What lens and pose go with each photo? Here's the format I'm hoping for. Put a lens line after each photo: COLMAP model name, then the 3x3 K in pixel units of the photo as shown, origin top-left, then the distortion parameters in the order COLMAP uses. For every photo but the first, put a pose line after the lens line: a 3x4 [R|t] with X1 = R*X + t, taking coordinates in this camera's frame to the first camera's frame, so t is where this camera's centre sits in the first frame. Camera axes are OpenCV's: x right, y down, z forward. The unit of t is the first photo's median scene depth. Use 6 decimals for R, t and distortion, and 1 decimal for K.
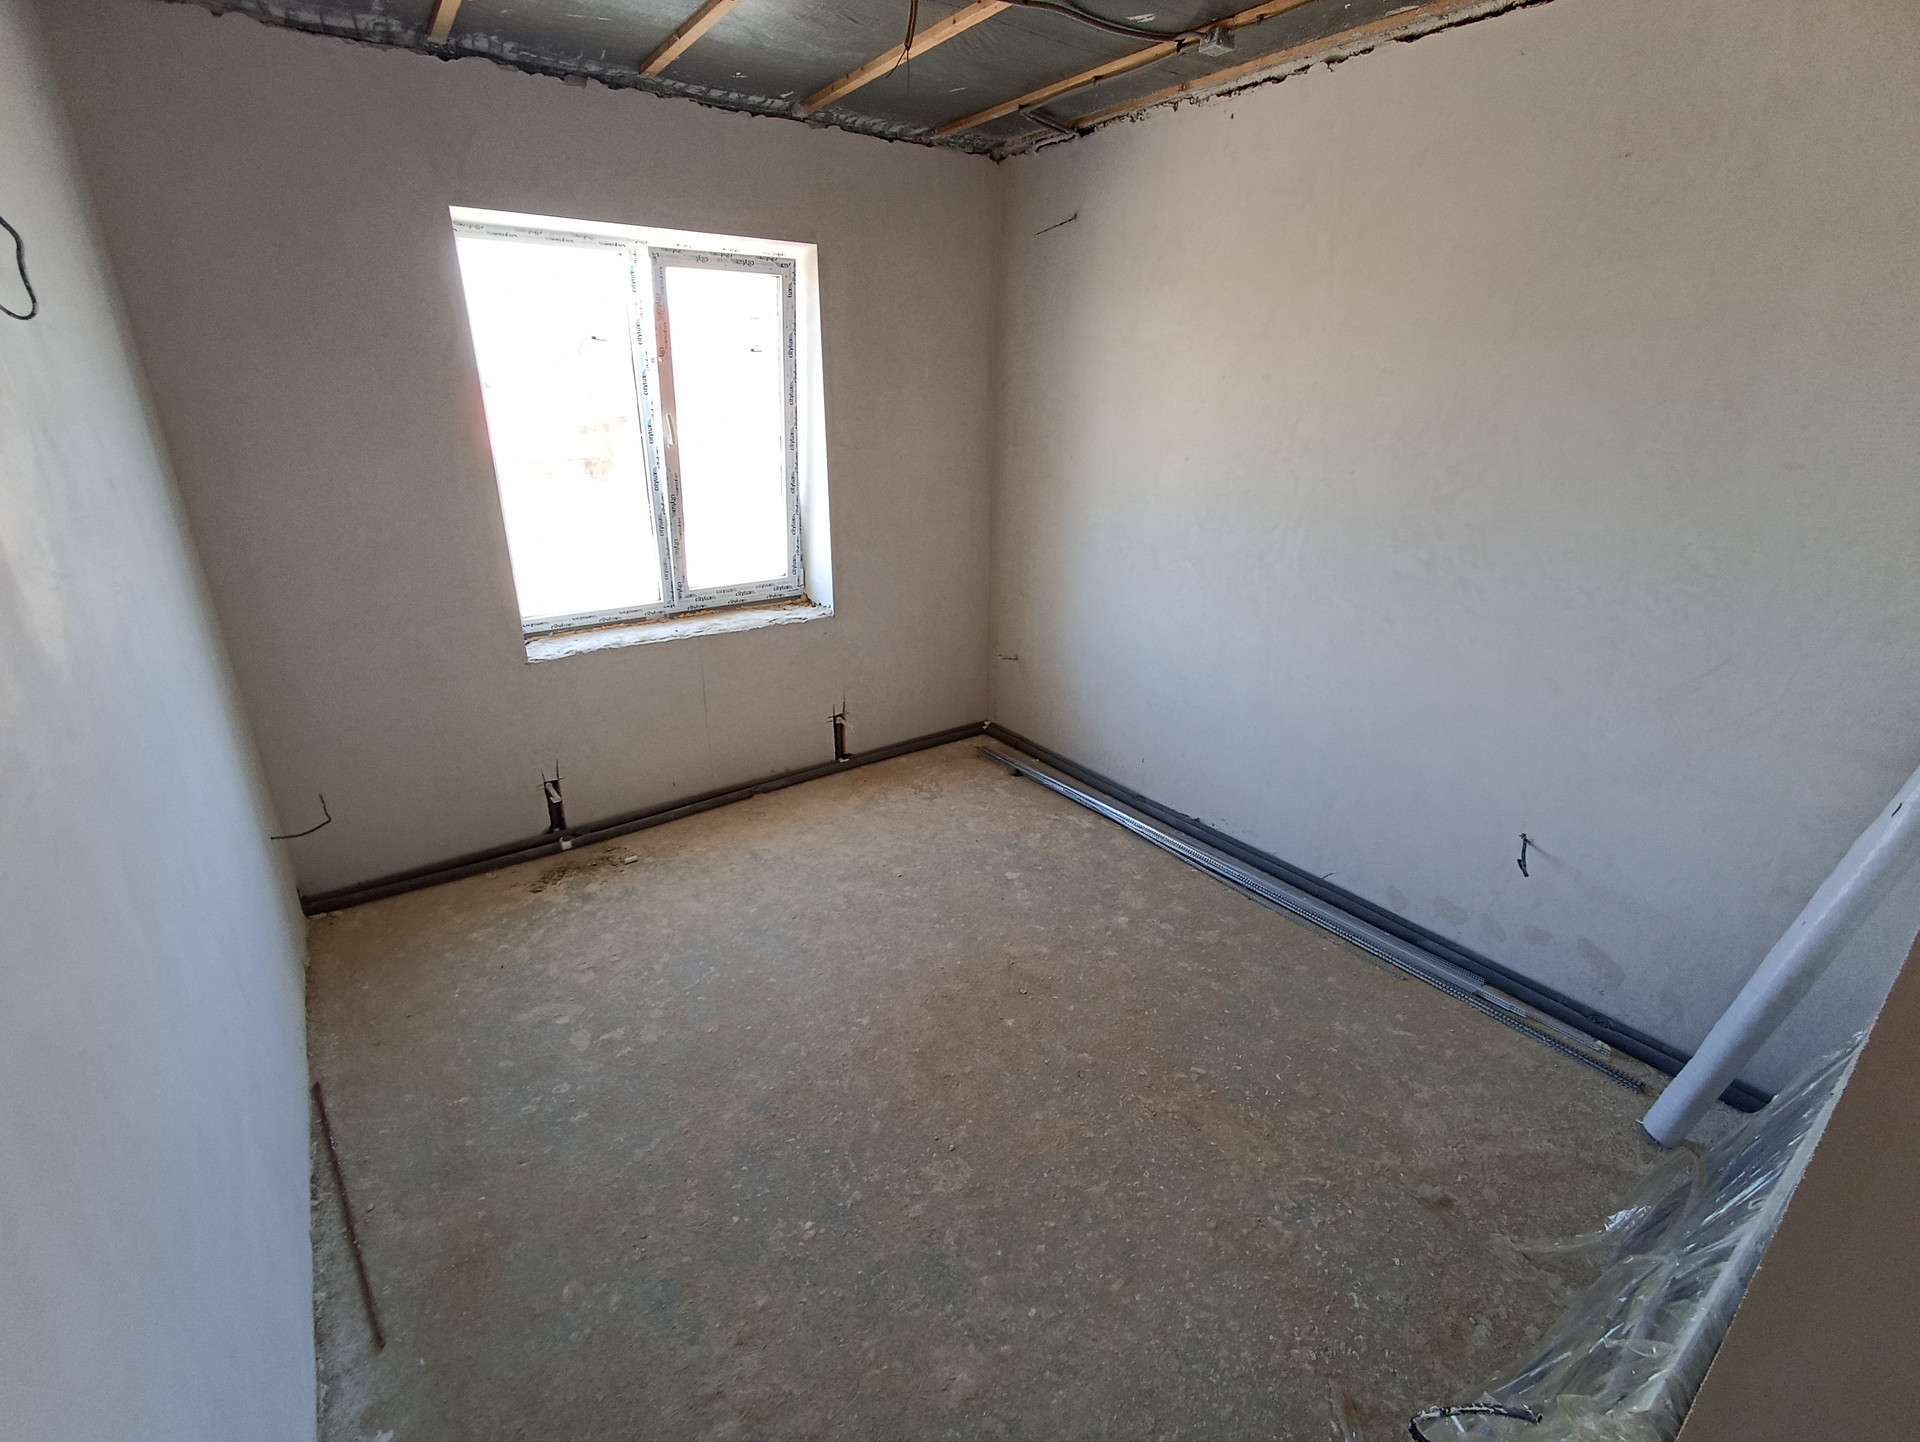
lens RADIAL K [[875.8, 0, 958.1], [0, 875.8, 711.3], [0, 0, 1]] dist [0.000755, -0.000781]
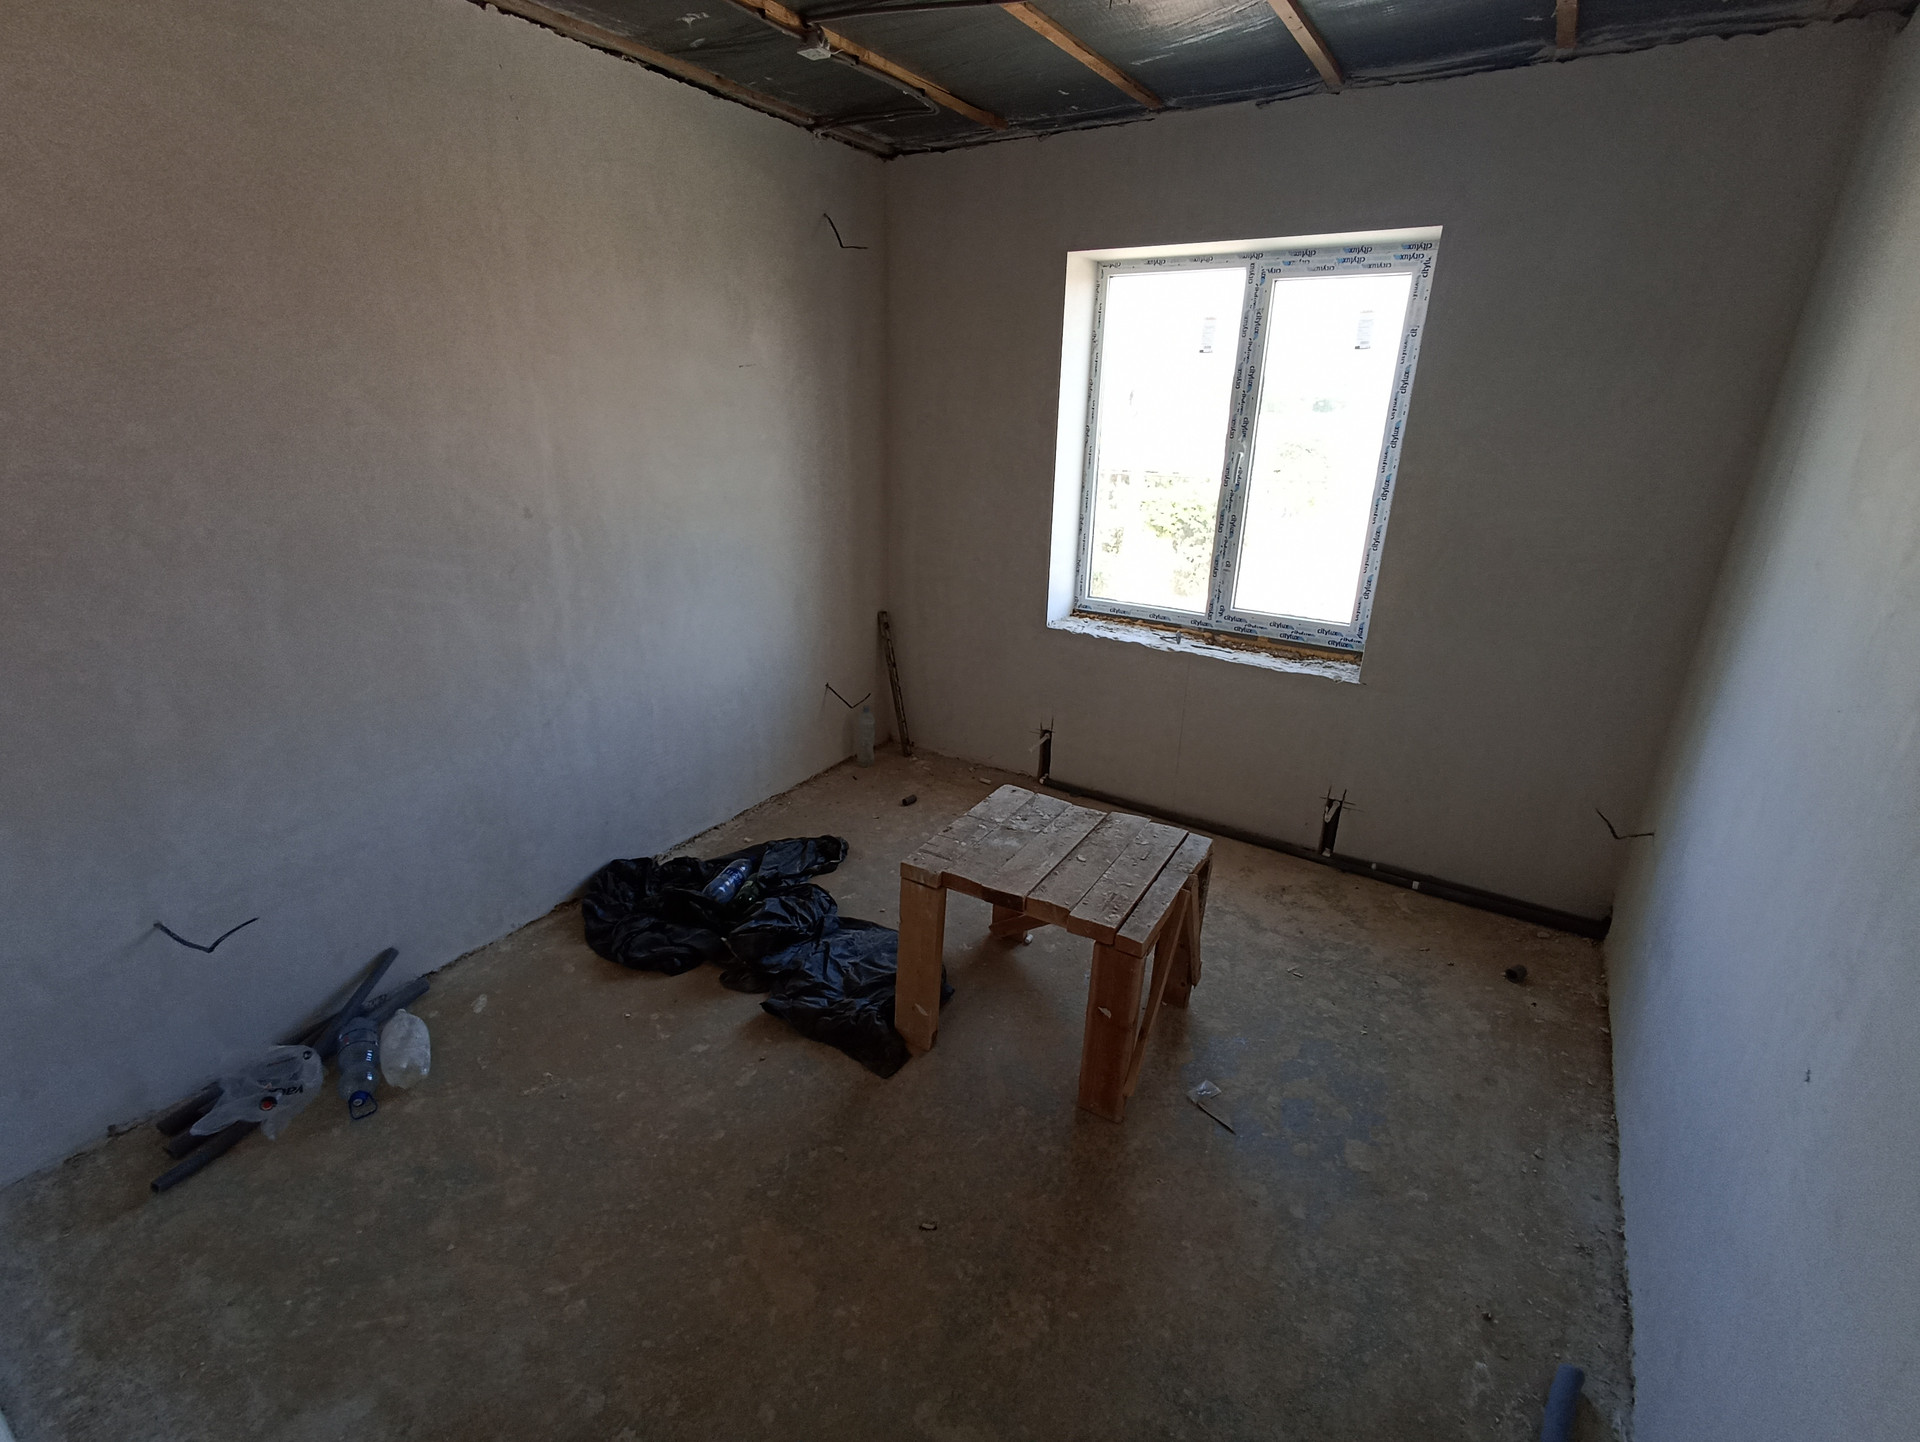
lens RADIAL K [[875.8, 0, 958.0], [0, 875.8, 725.3], [0, 0, 1]] dist [0.000755, -0.000781]
pose [[0.362938, 0.332368, -0.870521, 0.485757], [-0.338908, 0.917325, 0.208941, -0.126266], [0.867996, 0.219194, 0.445574, 0.338487]]
